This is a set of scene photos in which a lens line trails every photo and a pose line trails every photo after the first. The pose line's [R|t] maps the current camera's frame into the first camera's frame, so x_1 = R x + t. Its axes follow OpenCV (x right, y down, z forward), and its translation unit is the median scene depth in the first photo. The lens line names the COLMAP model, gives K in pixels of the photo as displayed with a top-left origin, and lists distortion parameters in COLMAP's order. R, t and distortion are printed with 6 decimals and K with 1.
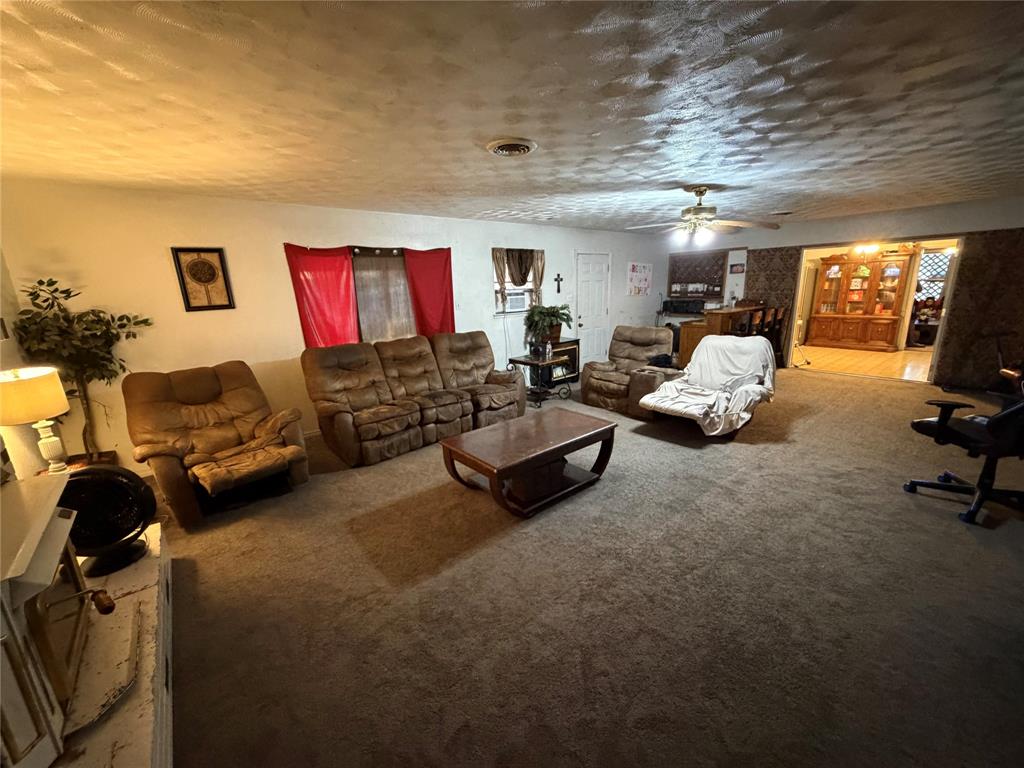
lens RADIAL K [[405.3, 0, 511.9], [0, 405.3, 385.9], [0, 0, 1]] dist [-0.001157, 0.000413]
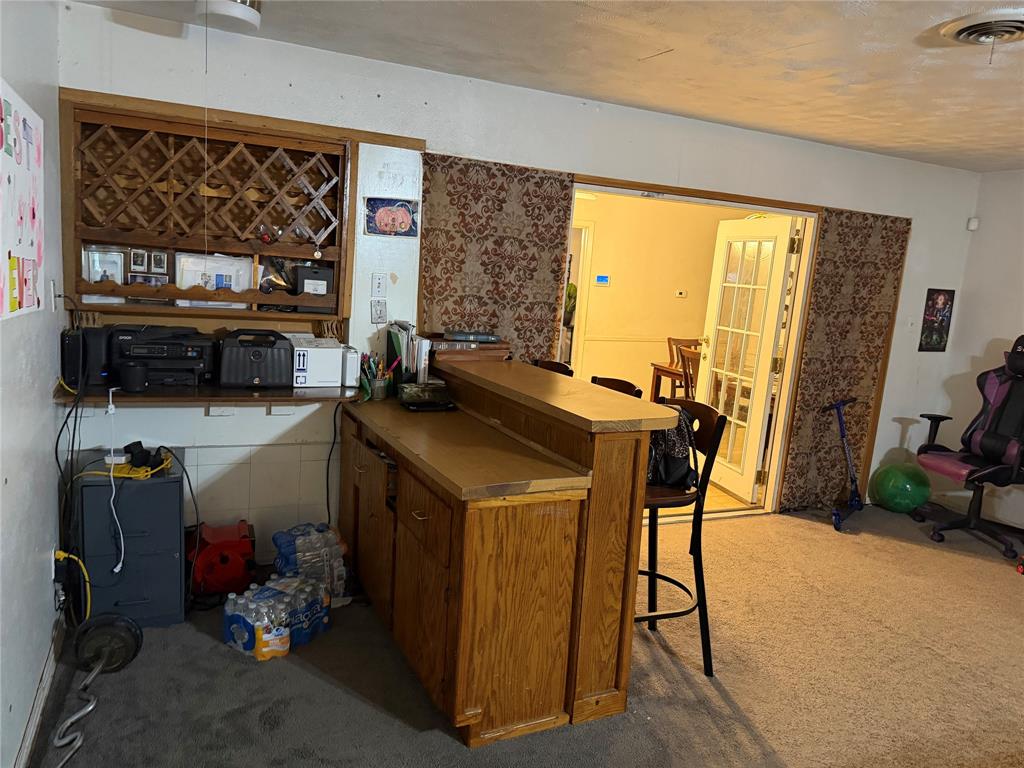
lens RADIAL K [[715.1, 0, 512.9], [0, 715.1, 384.9], [0, 0, 1]] dist [0.055579, -0.069360]
pose [[0.256676, -0.104428, 0.960839, 0.116062], [0.151602, 0.986190, 0.066685, -0.200077], [-0.954534, 0.128549, 0.268963, 0.810197]]
